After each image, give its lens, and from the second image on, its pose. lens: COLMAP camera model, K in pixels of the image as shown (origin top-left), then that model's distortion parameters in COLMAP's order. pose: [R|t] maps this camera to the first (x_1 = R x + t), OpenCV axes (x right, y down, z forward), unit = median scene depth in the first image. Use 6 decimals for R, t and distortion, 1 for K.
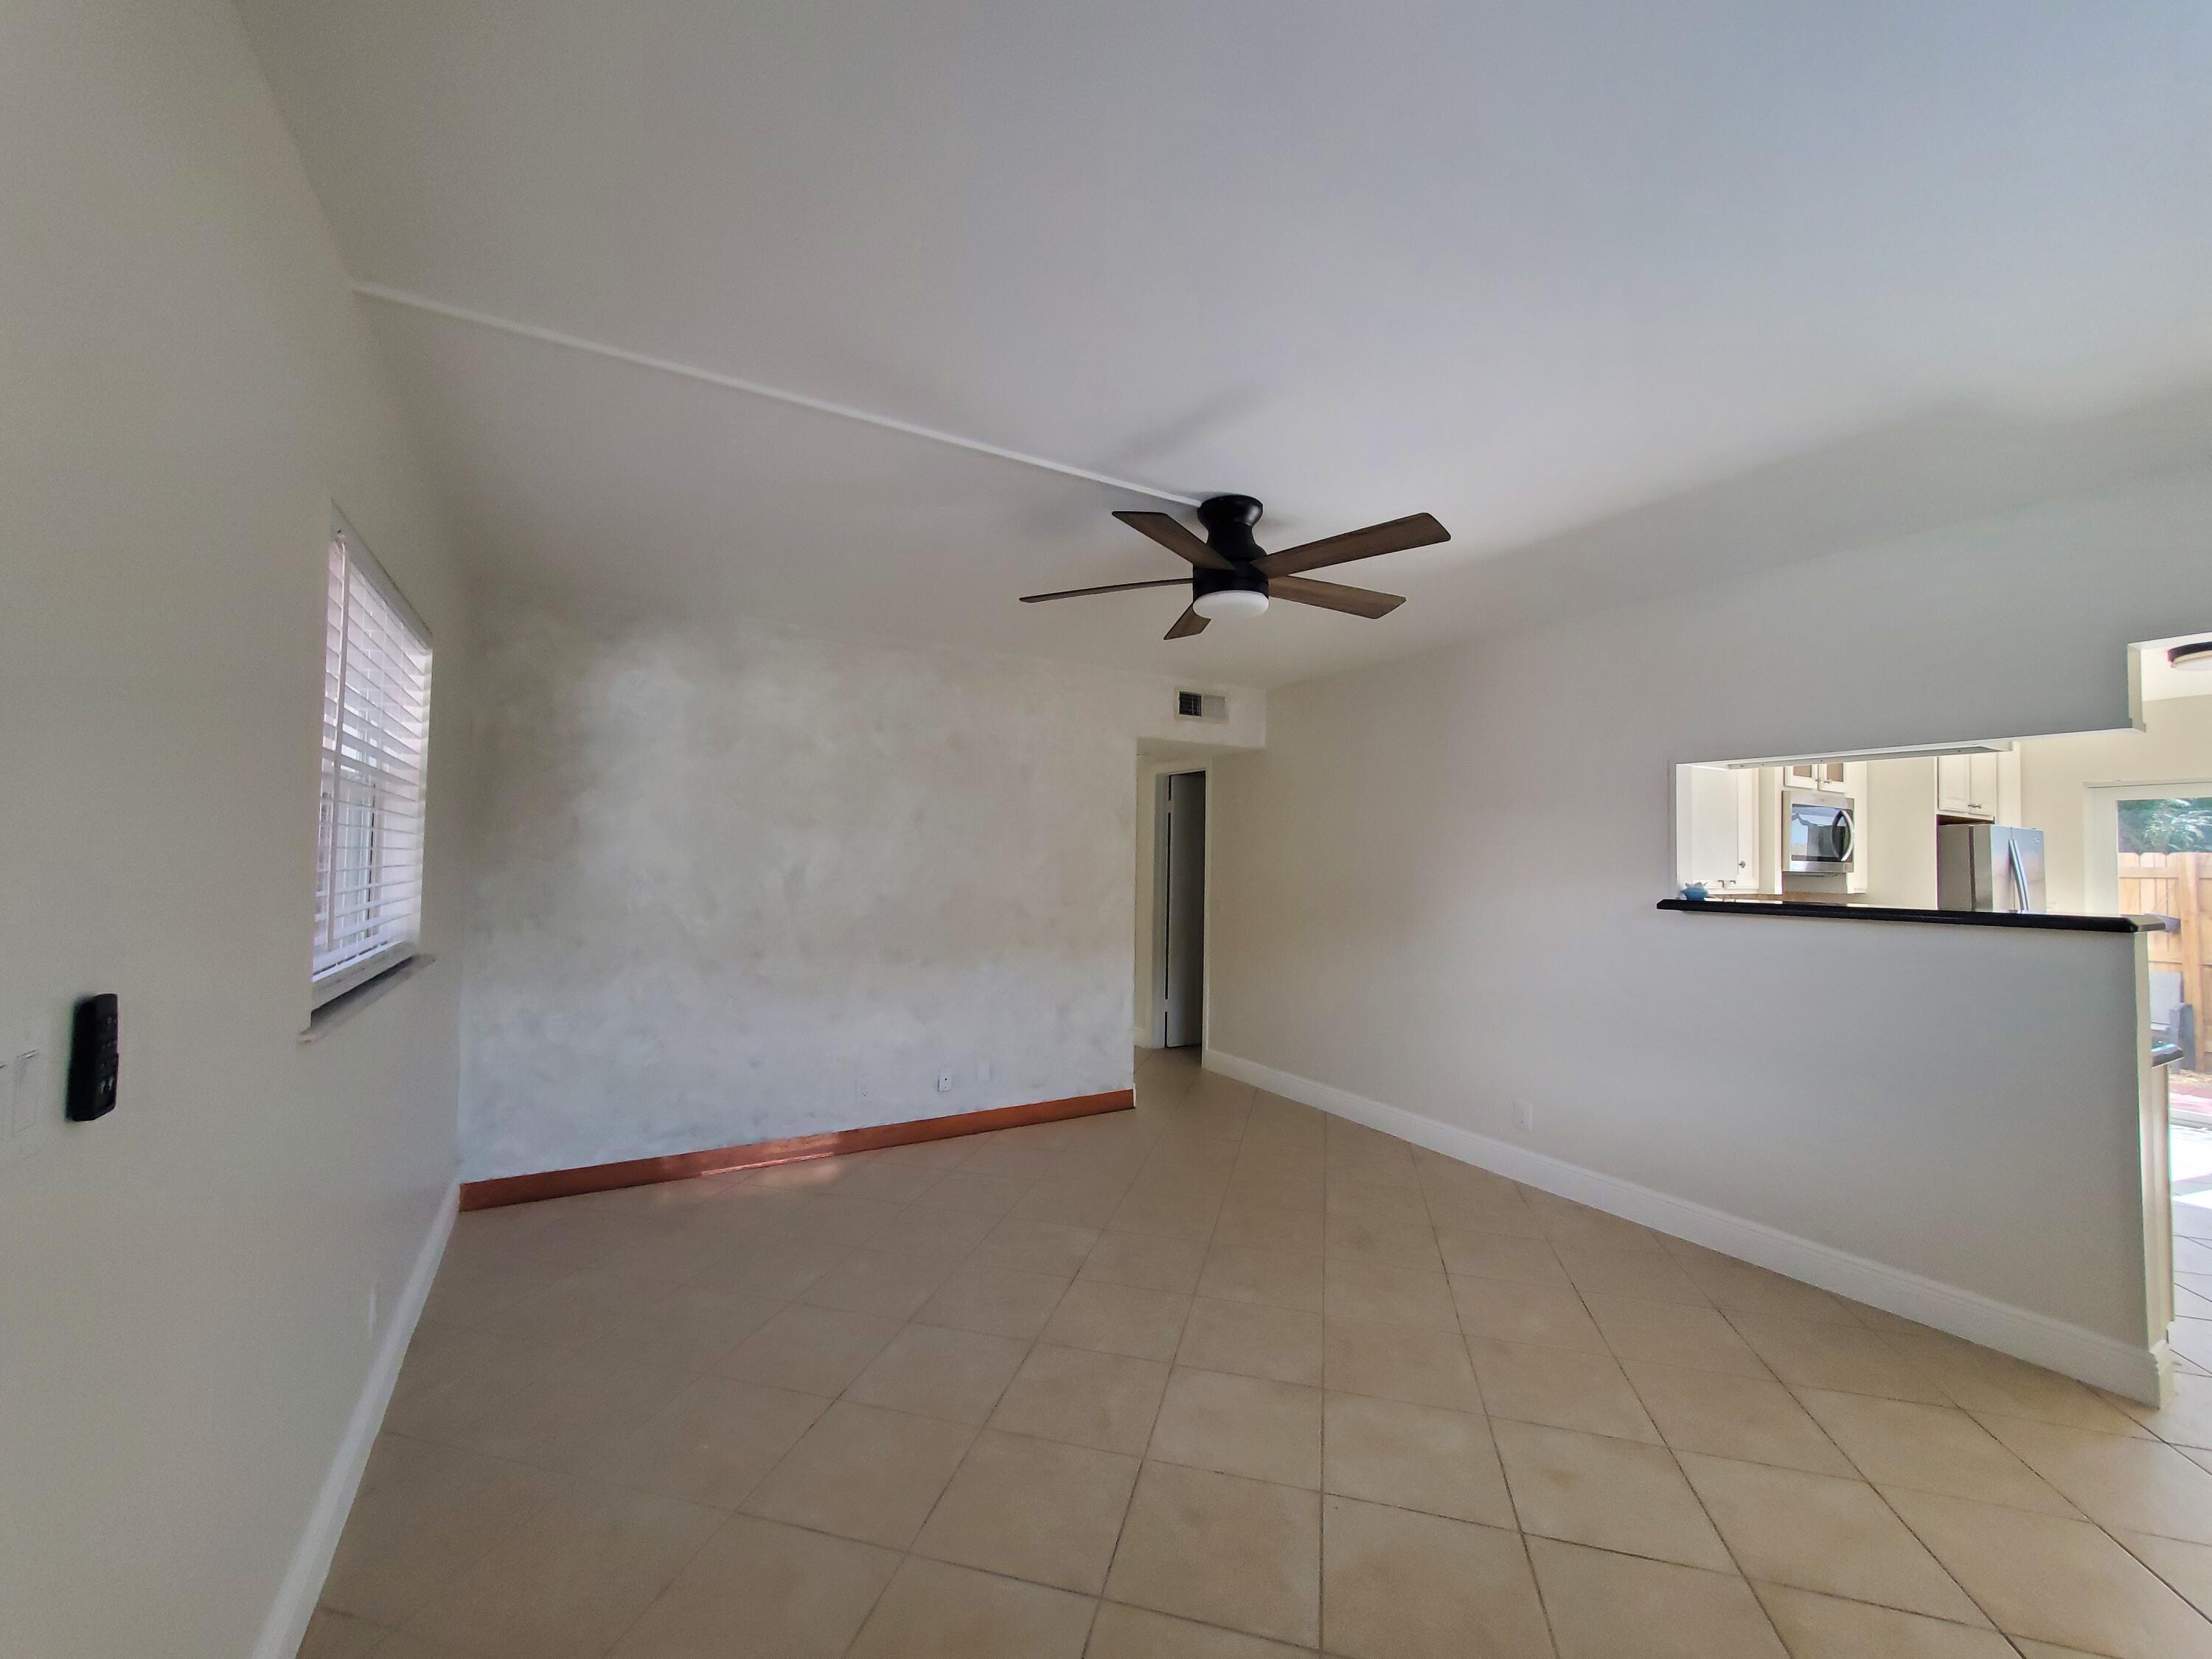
lens RADIAL K [[884.5, 0, 1103.9], [0, 884.5, 840.8], [0, 0, 1]] dist [0.000182, -0.000018]
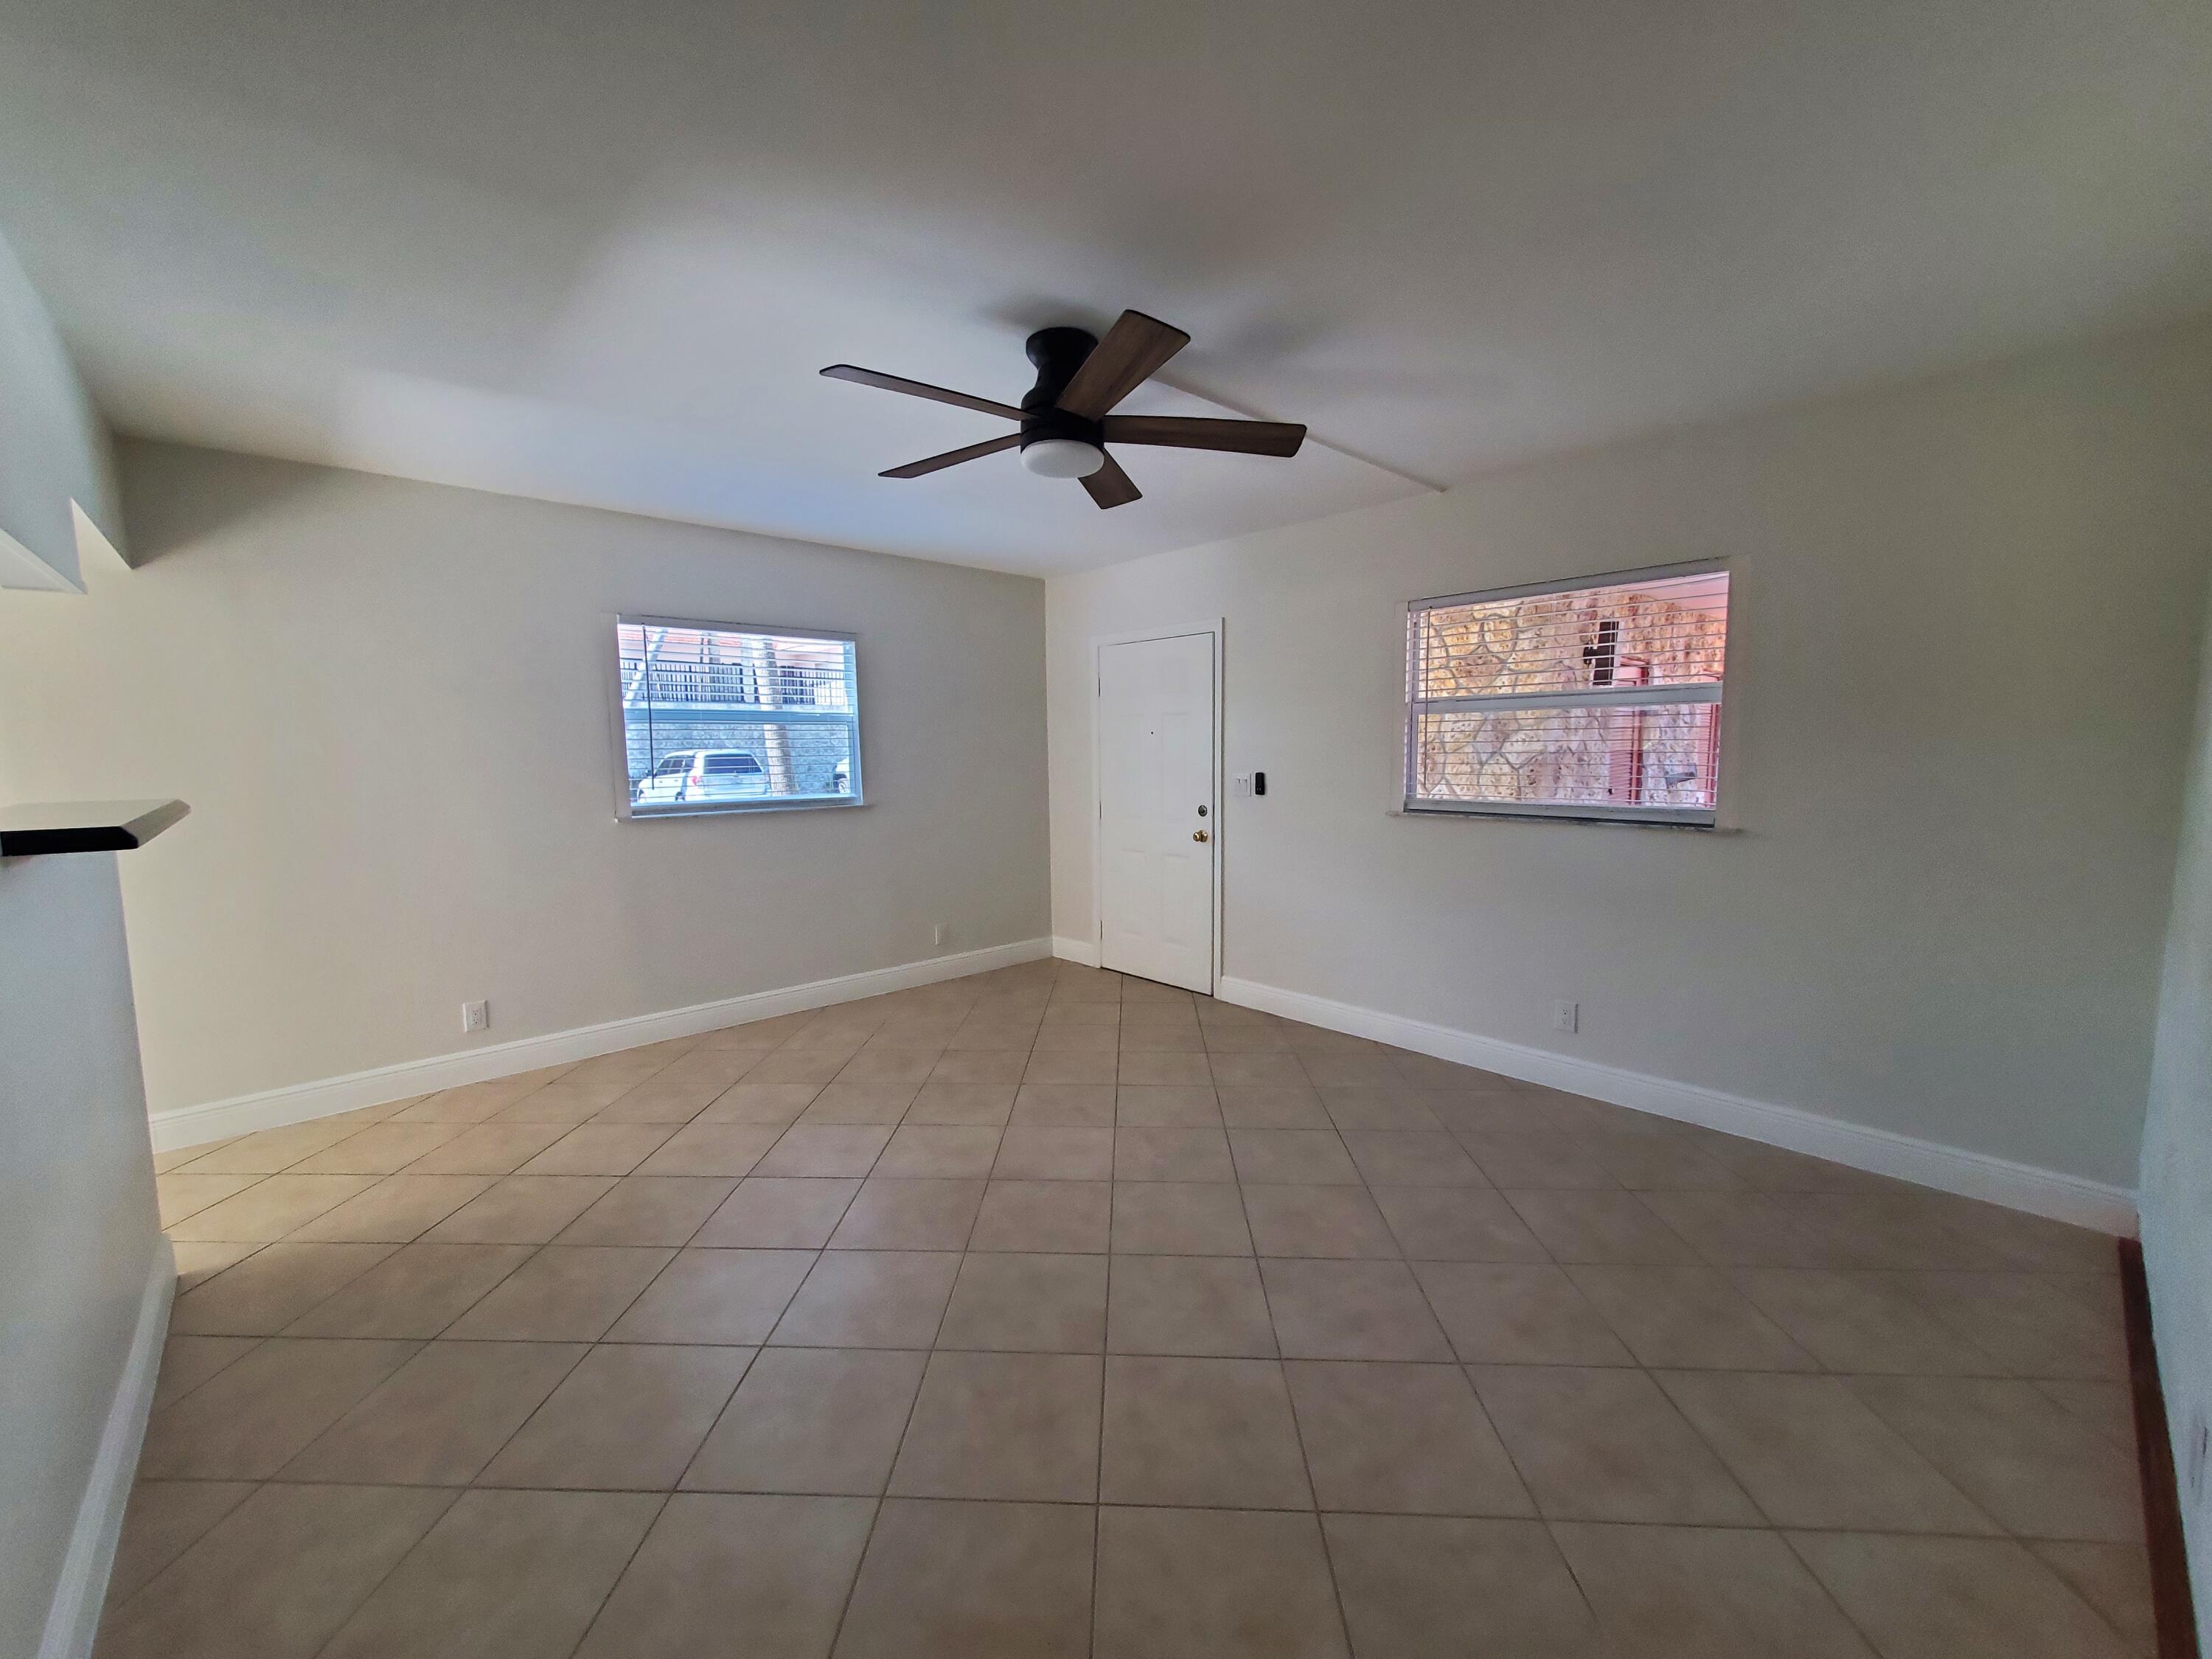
lens RADIAL K [[884.5, 0, 1105.6], [0, 884.5, 827.1], [0, 0, 1]] dist [0.000182, -0.000018]
pose [[-0.977592, 0.014062, -0.210036, 0.395445], [0.000318, 0.997864, 0.065329, 0.061947], [0.210506, 0.063799, -0.975509, 2.551472]]
